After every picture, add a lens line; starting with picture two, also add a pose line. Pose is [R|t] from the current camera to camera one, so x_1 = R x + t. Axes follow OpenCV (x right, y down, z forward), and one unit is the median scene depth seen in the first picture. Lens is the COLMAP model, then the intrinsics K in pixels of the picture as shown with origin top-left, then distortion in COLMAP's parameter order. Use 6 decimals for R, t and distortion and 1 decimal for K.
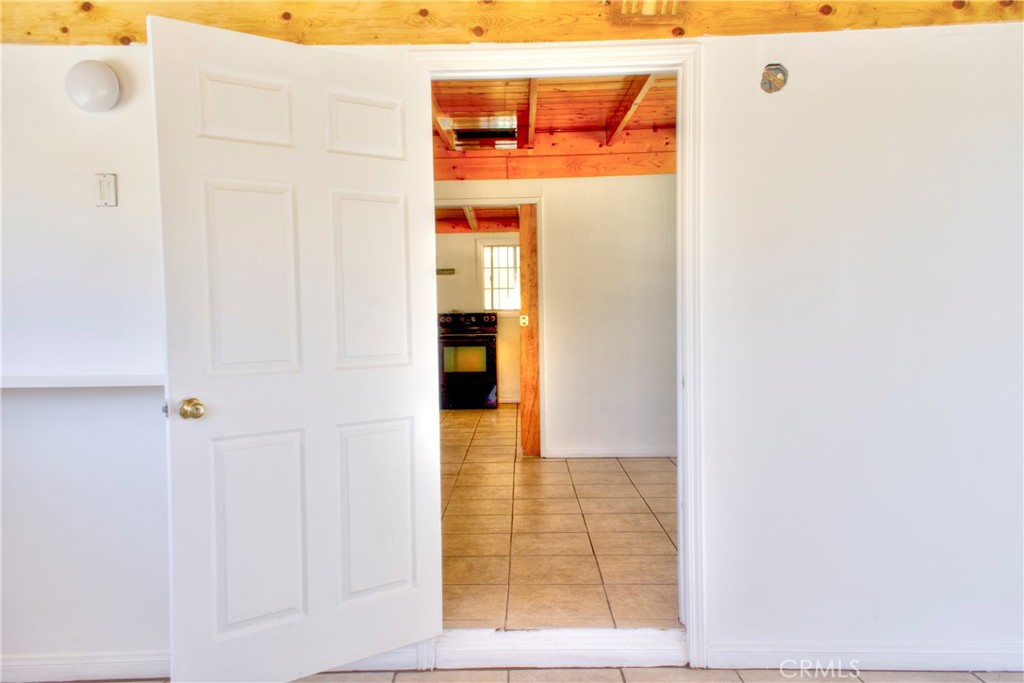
lens RADIAL K [[824.0, 0, 512.0], [0, 824.0, 341.5], [0, 0, 1]] dist [0.148801, -0.115089]
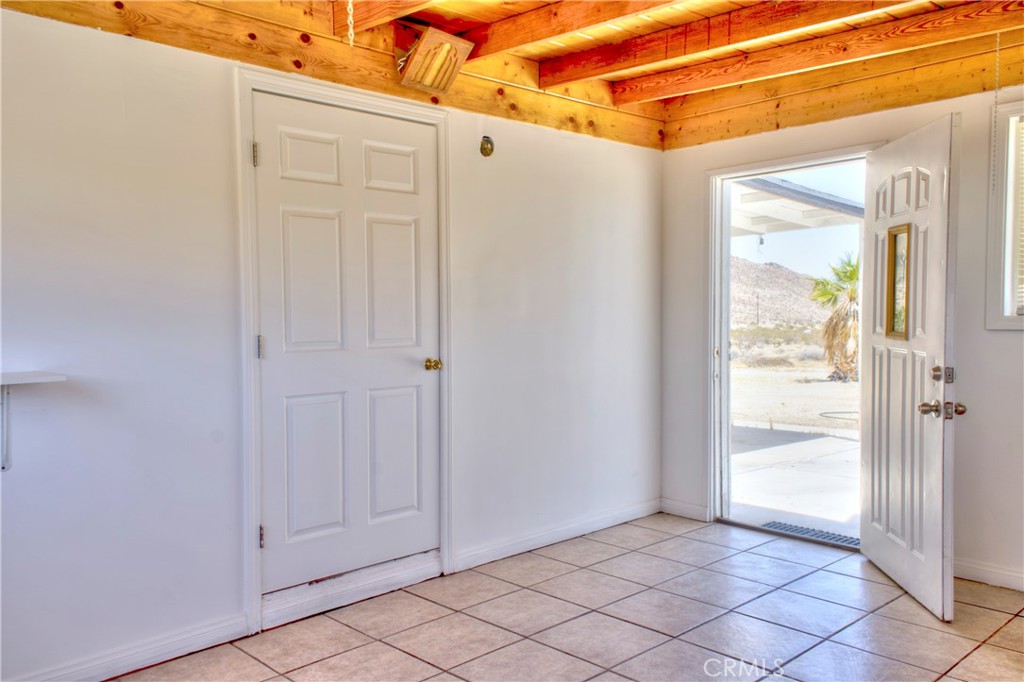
lens RADIAL K [[824.0, 0, 512.0], [0, 824.0, 341.0], [0, 0, 1]] dist [0.148801, -0.115089]
pose [[0.716596, -0.015517, 0.697316, -0.642012], [0.026035, 0.999651, -0.004510, 0.024498], [-0.697002, 0.021386, 0.716750, -0.029292]]
